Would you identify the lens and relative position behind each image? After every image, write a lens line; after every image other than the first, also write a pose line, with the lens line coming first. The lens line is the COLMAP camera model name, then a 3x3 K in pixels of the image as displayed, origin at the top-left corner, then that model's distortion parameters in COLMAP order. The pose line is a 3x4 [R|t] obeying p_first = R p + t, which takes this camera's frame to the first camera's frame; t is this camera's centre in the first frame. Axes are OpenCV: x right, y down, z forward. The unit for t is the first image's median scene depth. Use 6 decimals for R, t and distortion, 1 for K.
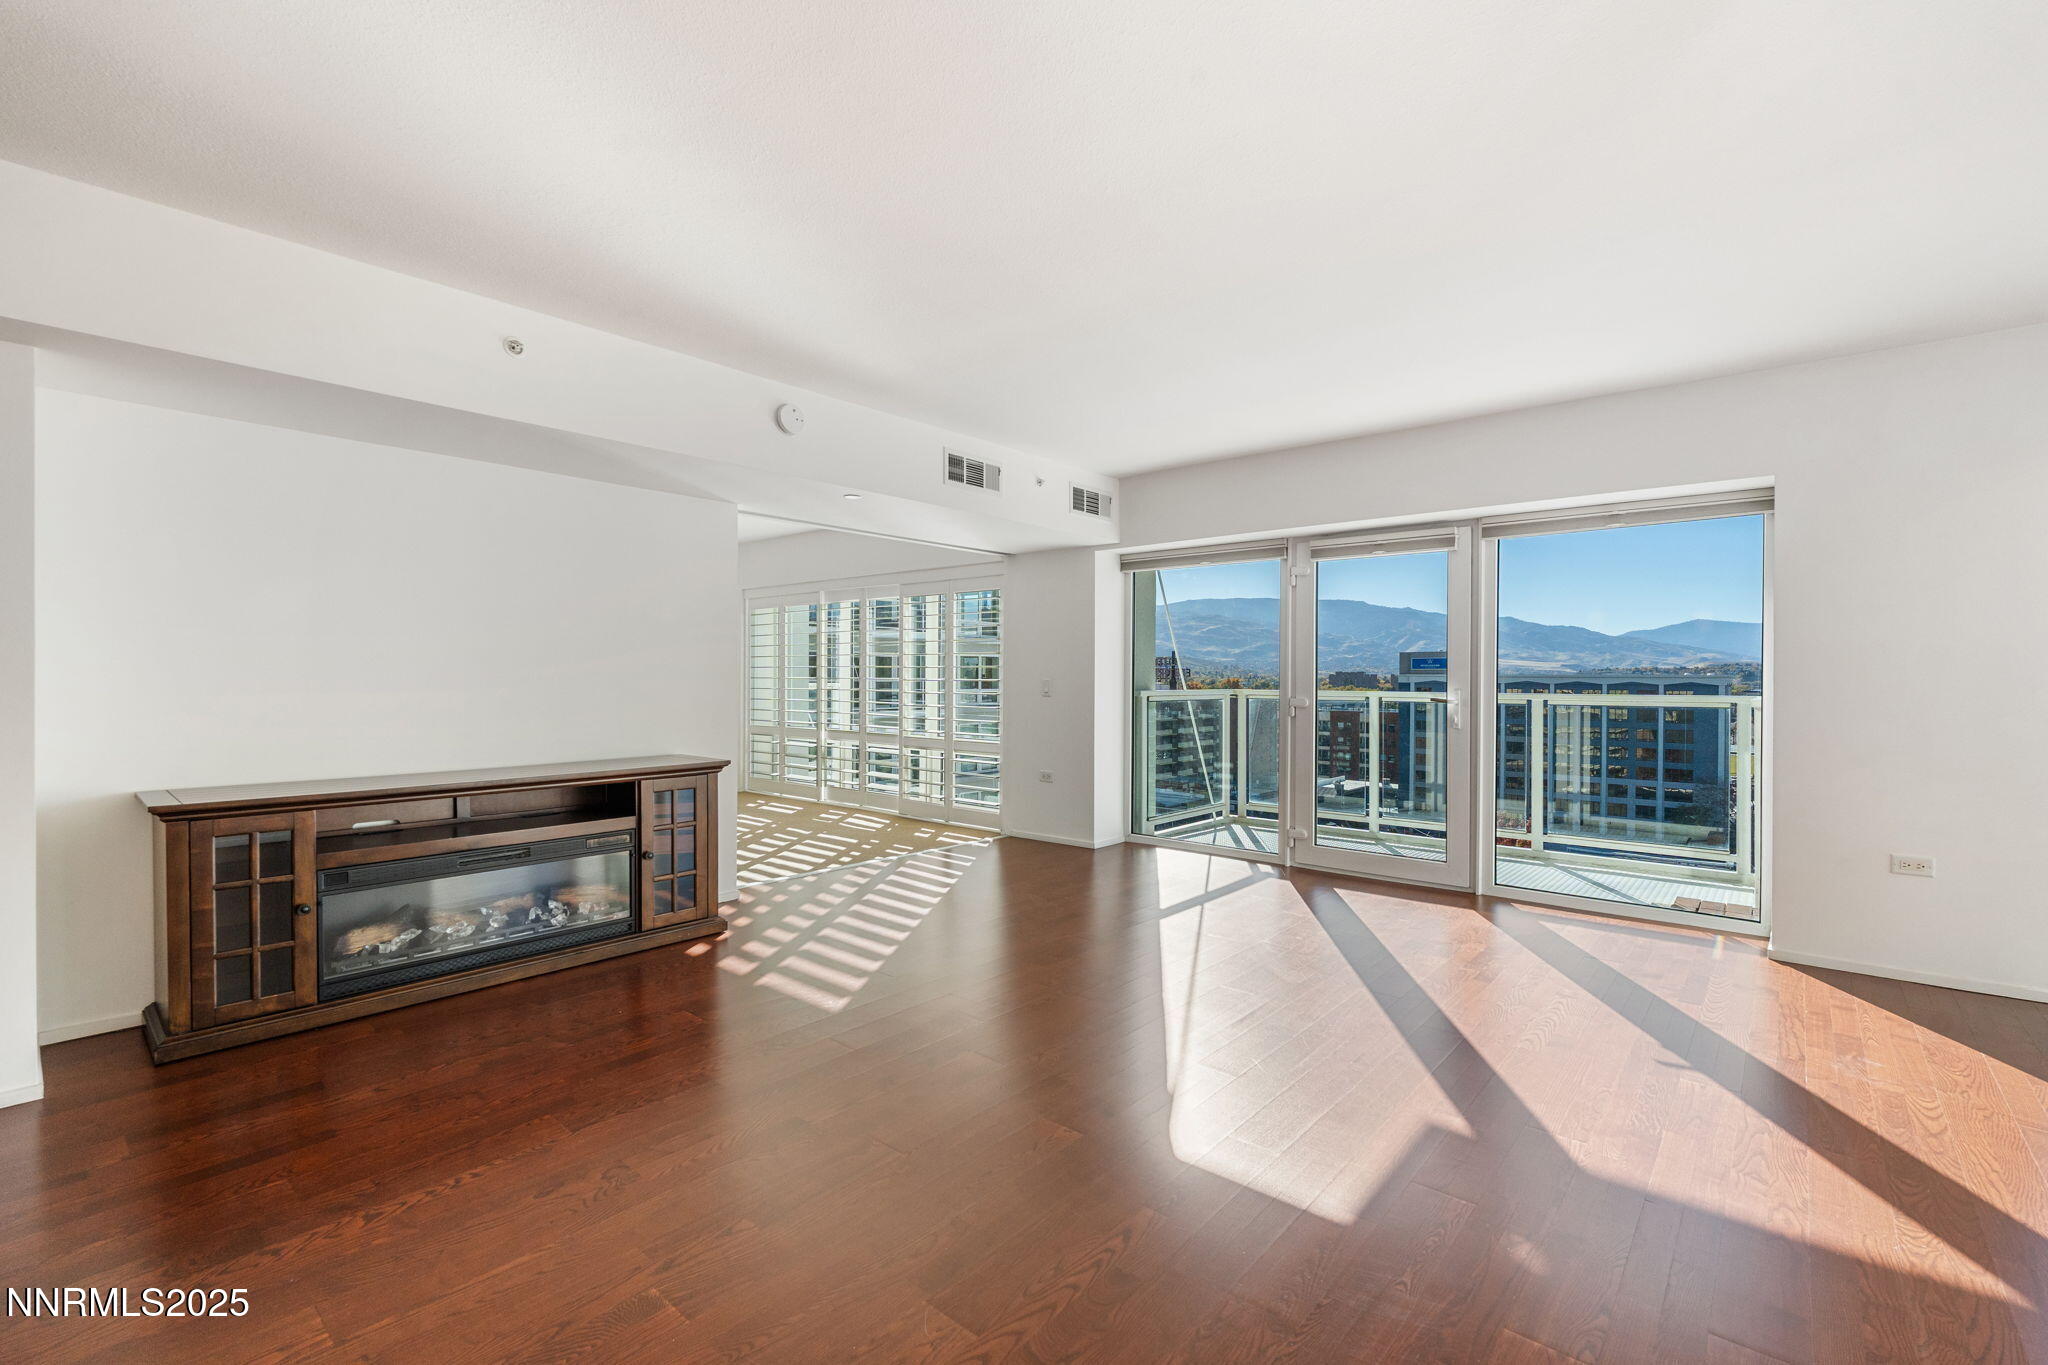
lens RADIAL K [[898.5, 0, 1022.1], [0, 898.5, 685.3], [0, 0, 1]] dist [-0.001666, -0.000398]
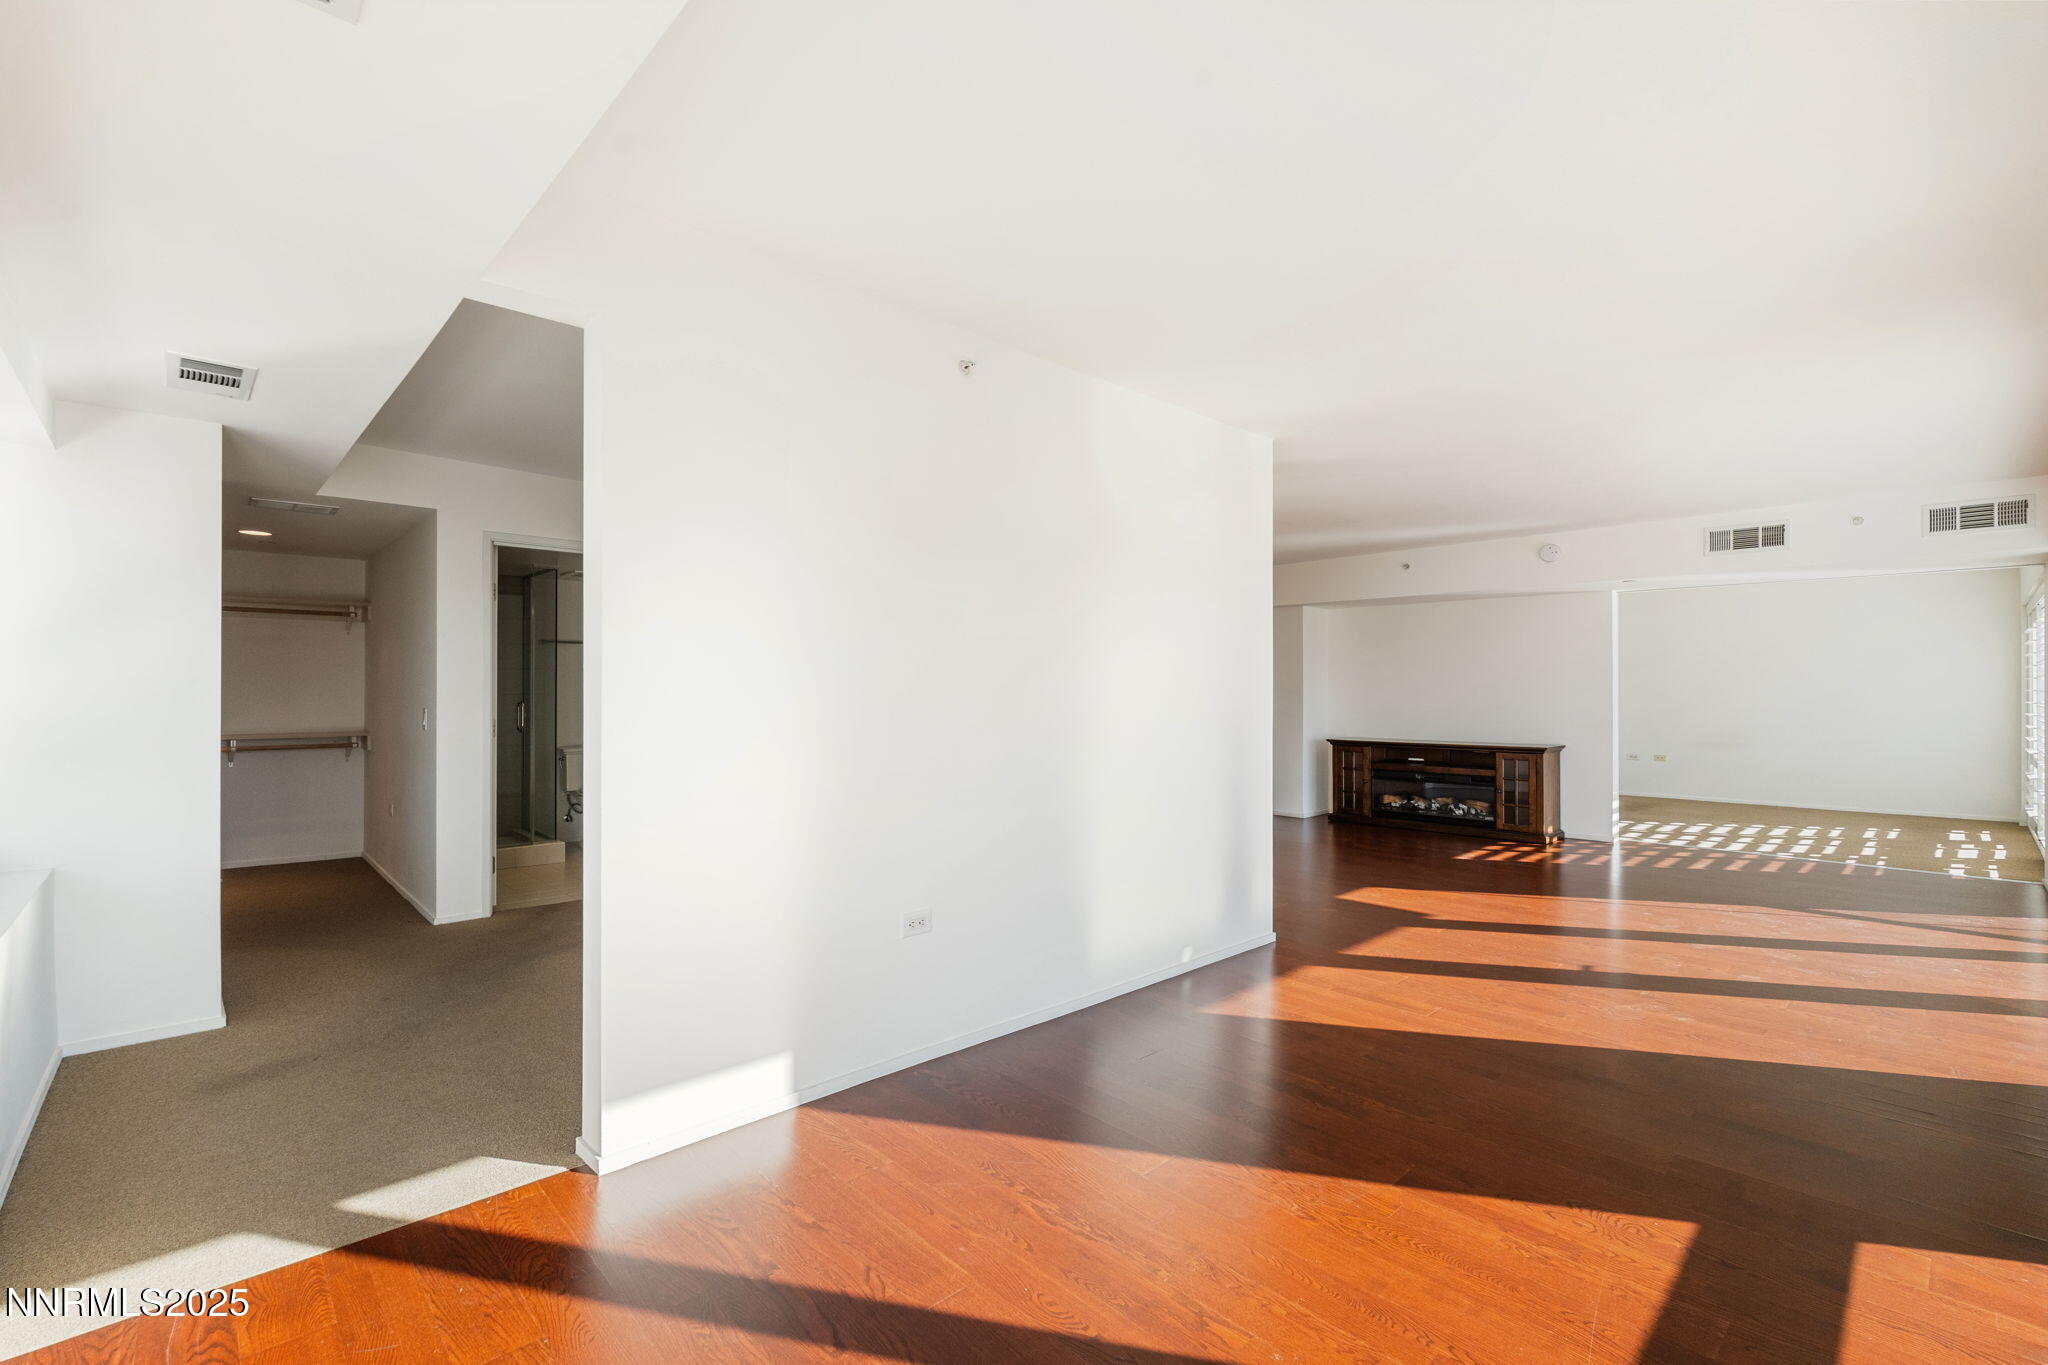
lens RADIAL K [[898.5, 0, 1021.6], [0, 898.5, 687.1], [0, 0, 1]] dist [-0.001666, -0.000398]
pose [[-0.091091, -0.005843, -0.995825, 1.996166], [-0.009513, 0.999942, -0.004997, -0.022117], [0.995797, 0.009019, -0.091141, 0.168837]]
